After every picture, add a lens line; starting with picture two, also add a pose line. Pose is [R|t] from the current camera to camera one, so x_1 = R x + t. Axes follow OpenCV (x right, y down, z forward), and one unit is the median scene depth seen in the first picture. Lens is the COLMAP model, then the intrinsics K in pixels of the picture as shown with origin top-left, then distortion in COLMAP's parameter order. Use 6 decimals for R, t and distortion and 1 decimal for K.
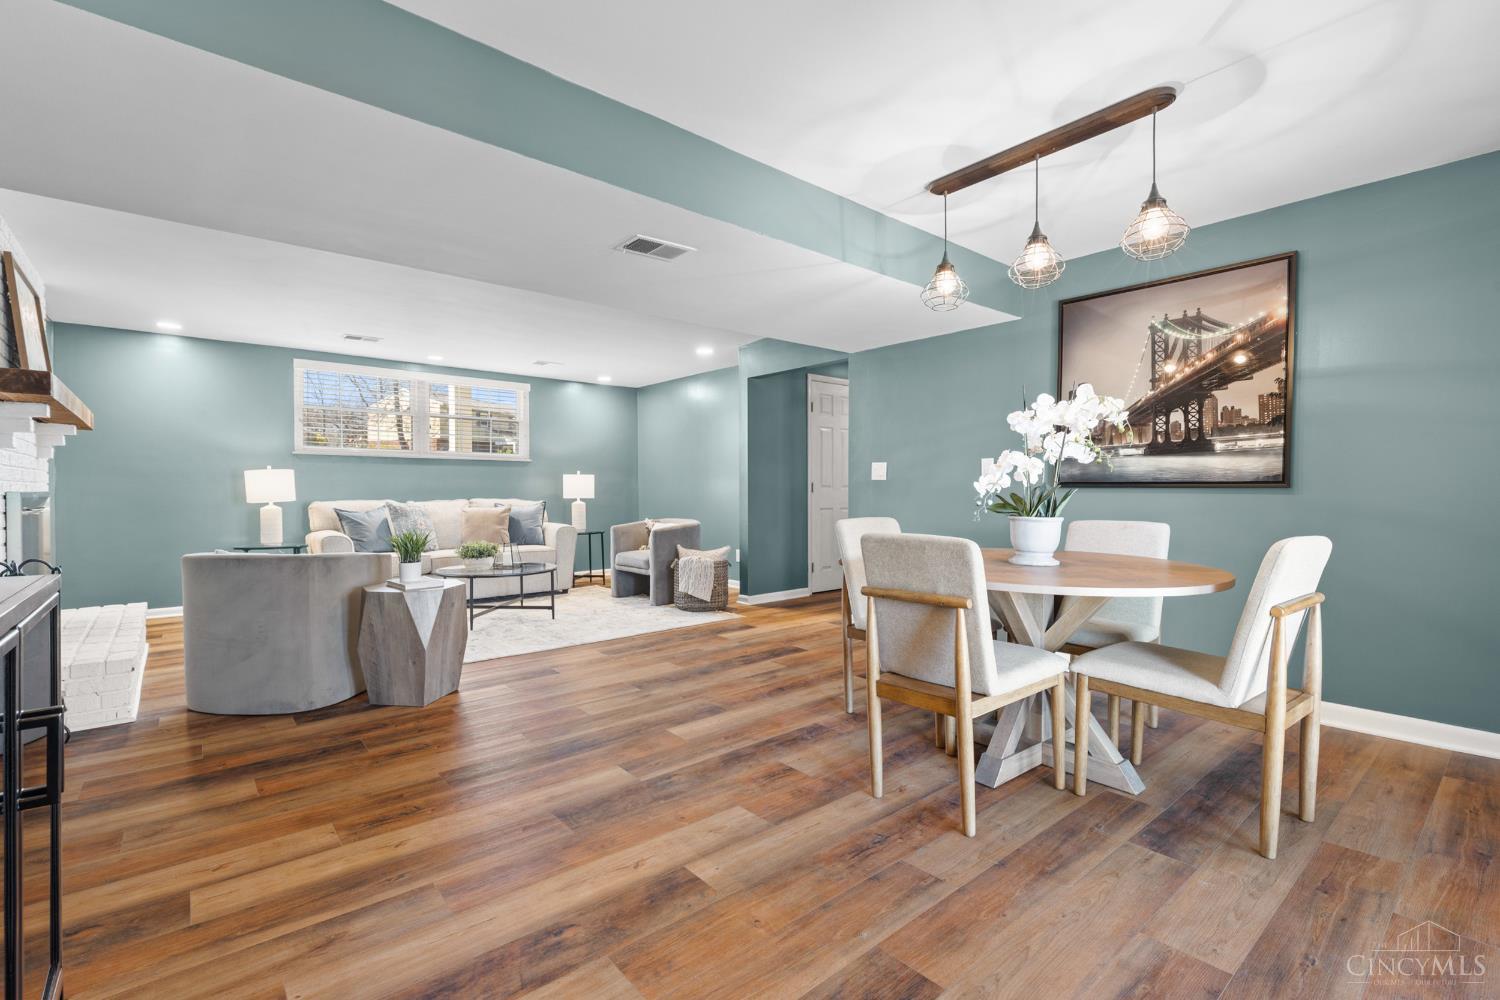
lens RADIAL K [[669.7, 0, 748.3], [0, 669.7, 496.7], [0, 0, 1]] dist [0.002766, 0.000219]
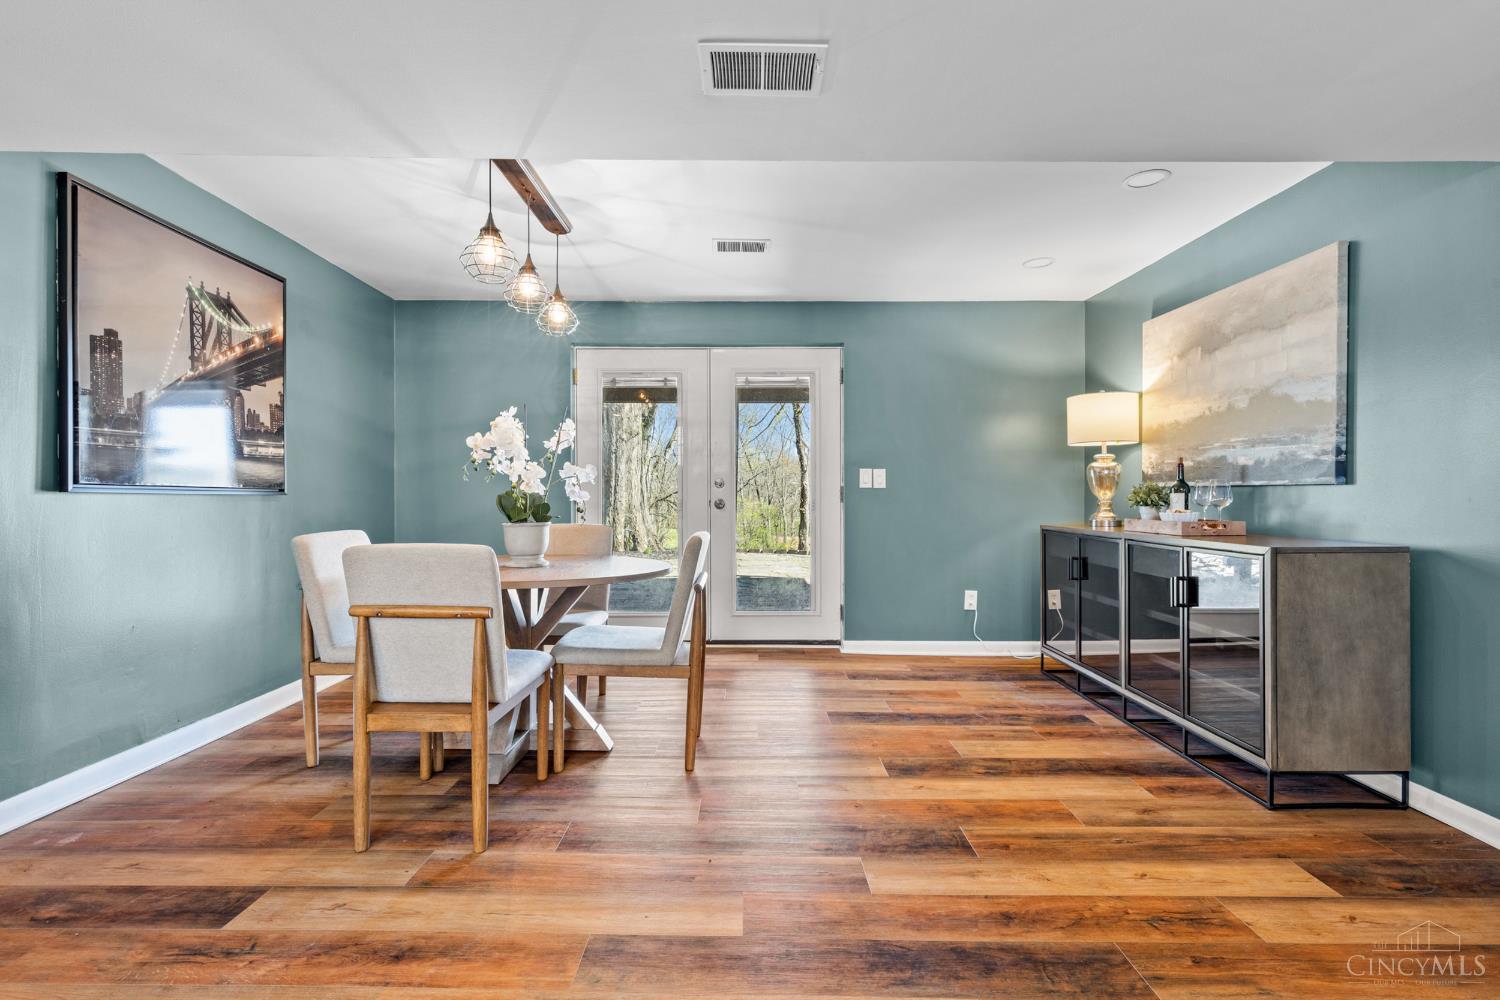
lens RADIAL K [[669.7, 0, 741.8], [0, 669.7, 490.5], [0, 0, 1]] dist [0.002766, 0.000219]
pose [[-0.757172, 0.004732, 0.653198, -0.406187], [0.003070, 0.999988, -0.003685, -0.012977], [-0.653208, -0.000785, -0.757178, 1.187163]]
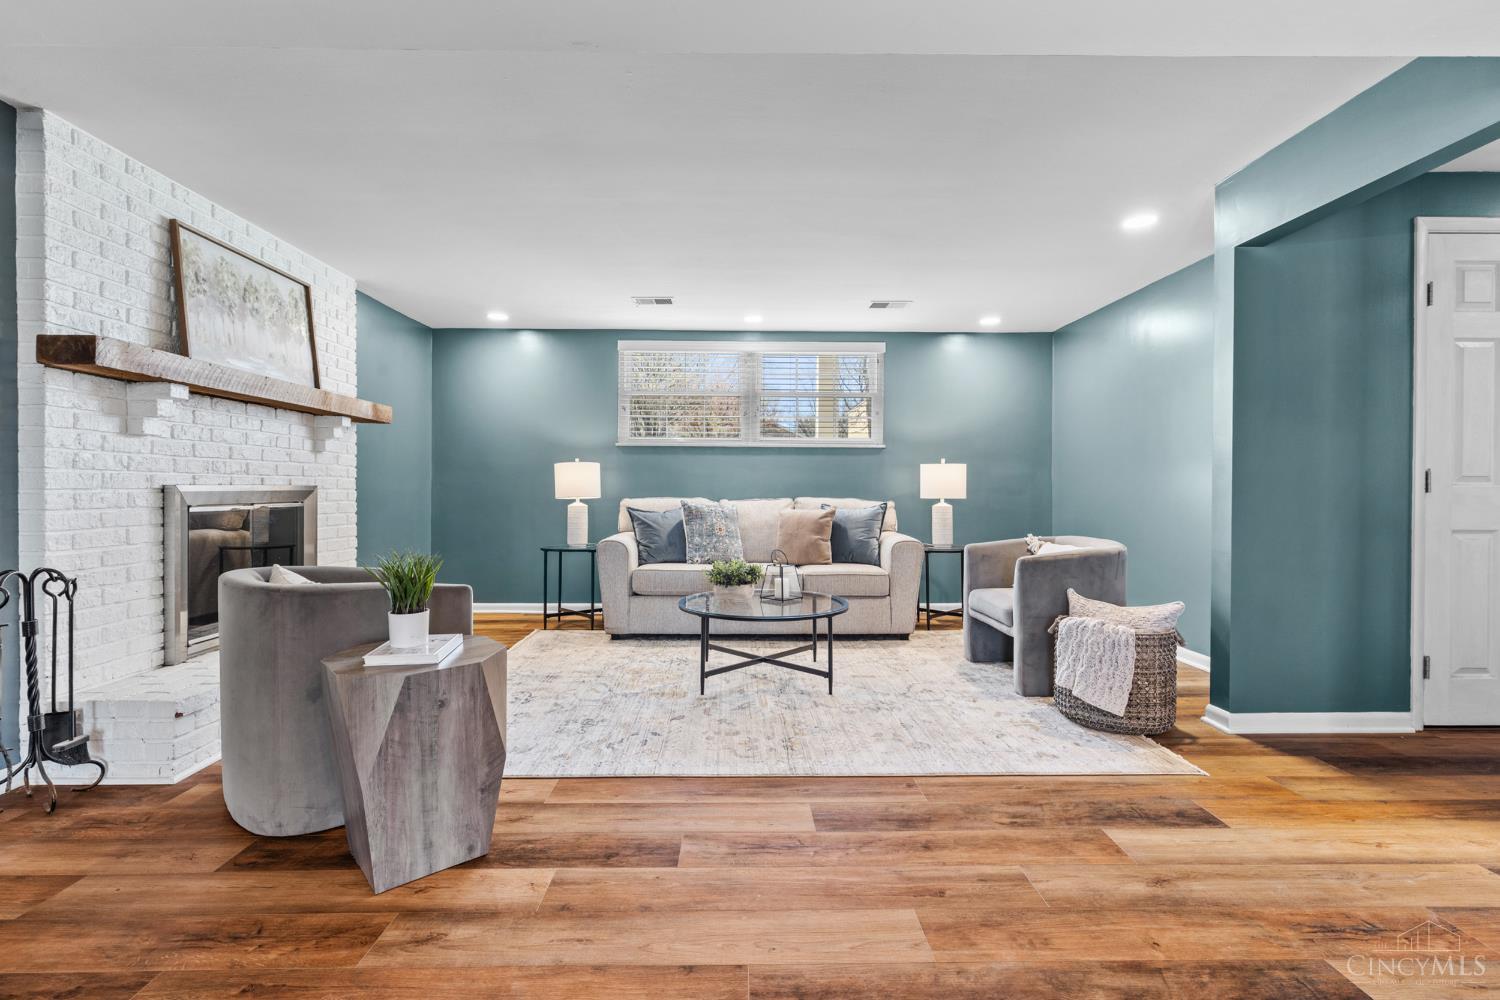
lens RADIAL K [[669.7, 0, 742.2], [0, 669.7, 495.8], [0, 0, 1]] dist [0.002766, 0.000219]
pose [[0.766000, 0.012139, -0.642726, 0.060482], [-0.010537, 0.999924, 0.006328, -0.005620], [0.642755, 0.001925, 0.766070, 0.652975]]
